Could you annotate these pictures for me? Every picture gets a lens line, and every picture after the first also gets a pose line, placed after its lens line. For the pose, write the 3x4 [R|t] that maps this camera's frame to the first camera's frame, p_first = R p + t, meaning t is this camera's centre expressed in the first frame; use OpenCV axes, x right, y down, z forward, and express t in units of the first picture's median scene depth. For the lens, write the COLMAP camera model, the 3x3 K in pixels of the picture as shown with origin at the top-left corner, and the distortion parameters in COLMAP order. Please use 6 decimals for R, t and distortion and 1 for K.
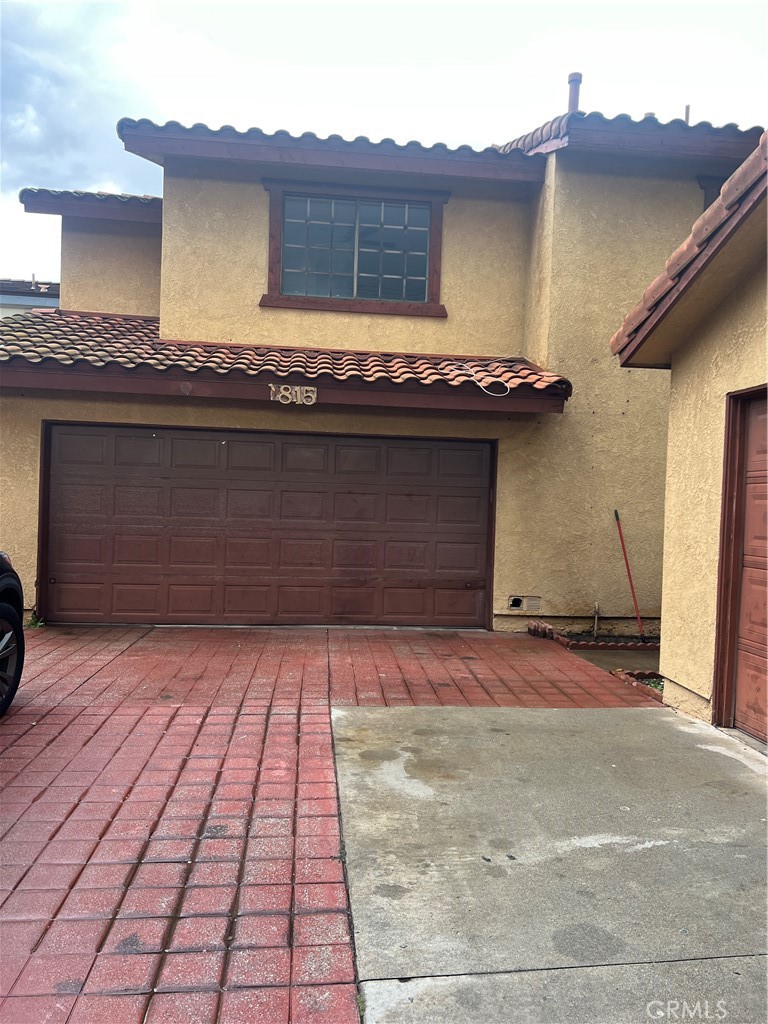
lens RADIAL K [[763.2, 0, 387.1], [0, 763.2, 513.9], [0, 0, 1]] dist [0.049637, -0.043877]
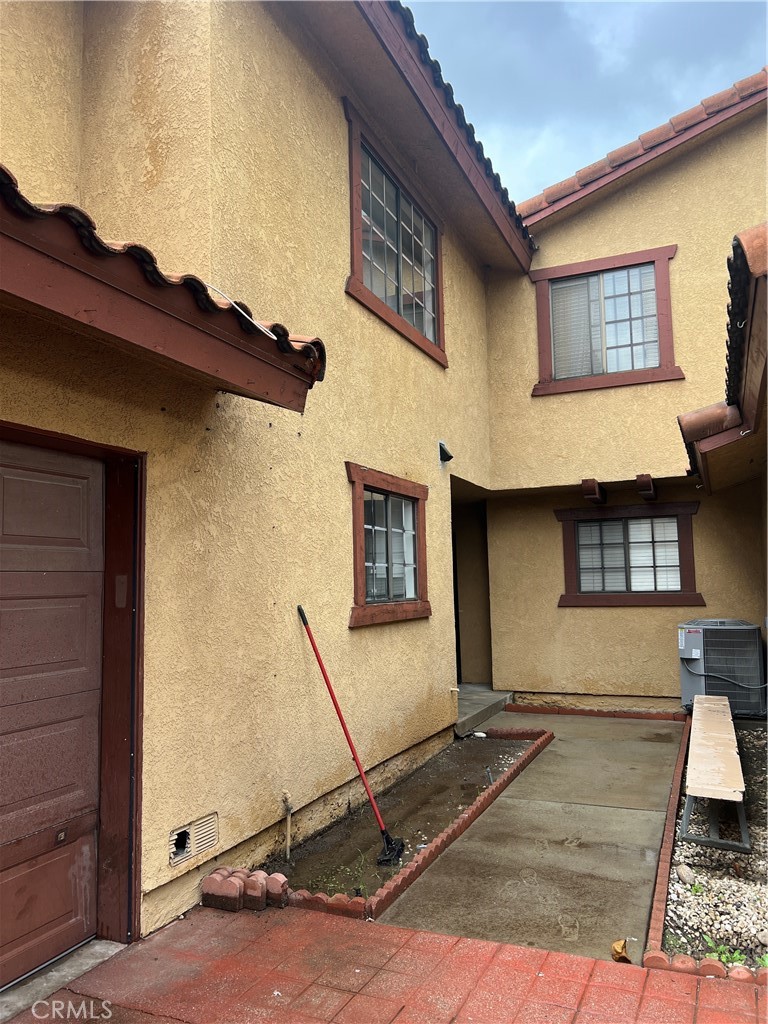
lens RADIAL K [[763.2, 0, 385.9], [0, 763.2, 518.3], [0, 0, 1]] dist [0.049637, -0.043877]
pose [[0.490009, 0.037182, 0.870924, -0.152172], [0.054460, 0.995833, -0.073156, -0.024927], [-0.870015, 0.083277, 0.485942, 0.683878]]
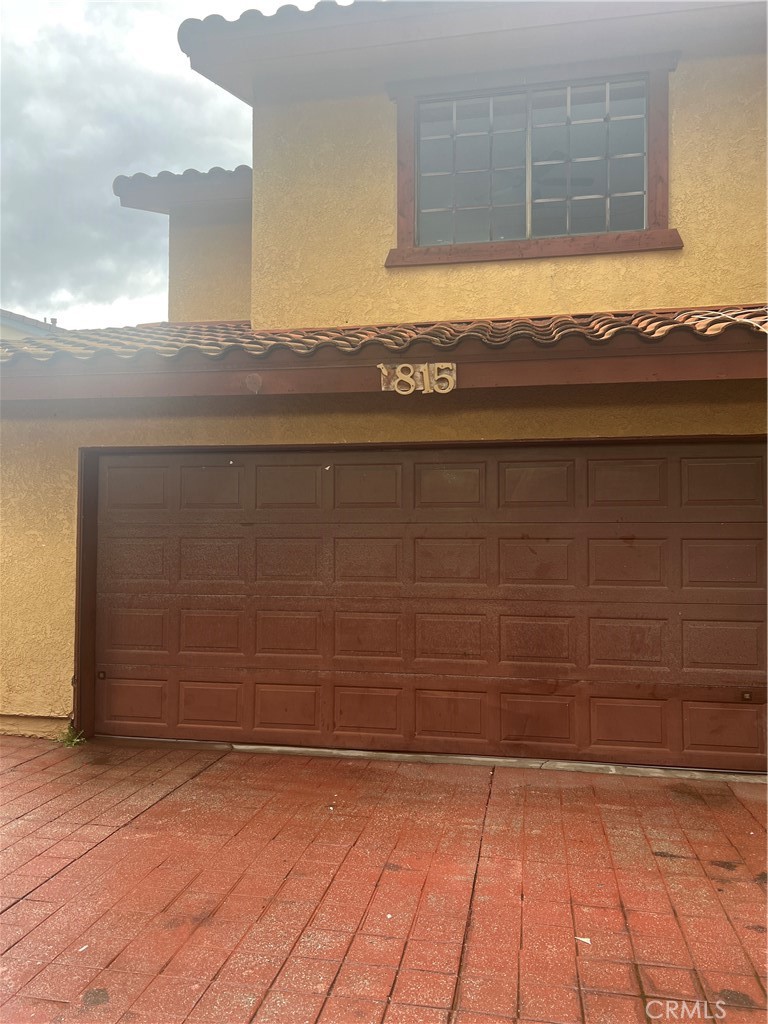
lens RADIAL K [[763.2, 0, 373.0], [0, 763.2, 515.5], [0, 0, 1]] dist [0.049637, -0.043877]
pose [[0.957132, -0.036886, -0.287292, 0.011227], [0.022099, 0.998267, -0.054545, -0.014775], [0.288806, 0.045857, 0.956289, 0.380565]]
